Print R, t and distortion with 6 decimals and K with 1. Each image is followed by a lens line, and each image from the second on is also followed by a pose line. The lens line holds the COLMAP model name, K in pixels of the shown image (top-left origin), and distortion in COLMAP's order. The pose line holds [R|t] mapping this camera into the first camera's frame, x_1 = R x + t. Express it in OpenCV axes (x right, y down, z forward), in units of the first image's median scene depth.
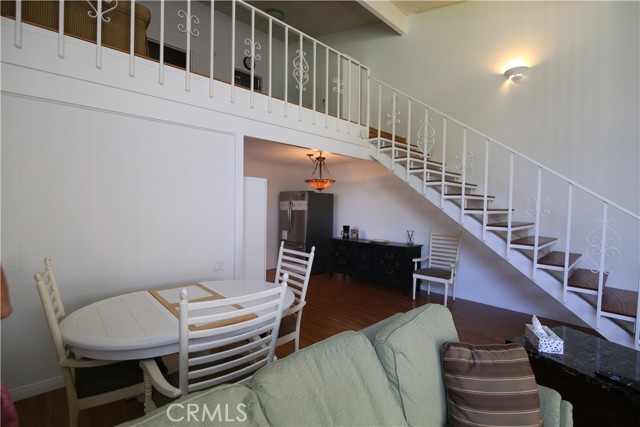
lens RADIAL K [[292.3, 0, 314.3], [0, 292.3, 214.8], [0, 0, 1]] dist [-0.019956, 0.002872]
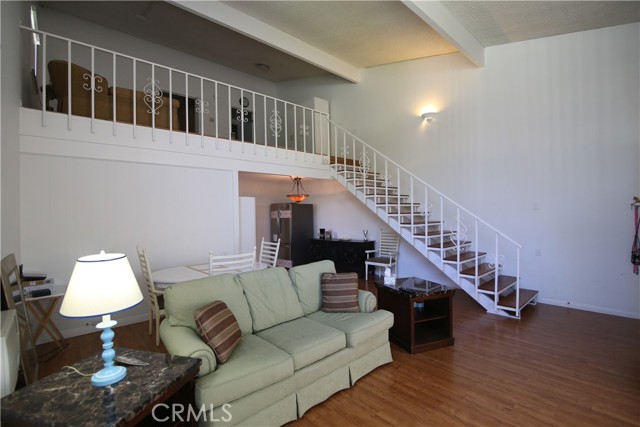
lens RADIAL K [[292.3, 0, 314.4], [0, 292.3, 214.0], [0, 0, 1]] dist [-0.019956, 0.002872]
pose [[0.999397, -0.033394, -0.009531, 0.121099], [0.033110, 0.999045, -0.028508, 0.010903], [0.010474, 0.028175, 0.999548, -0.384320]]
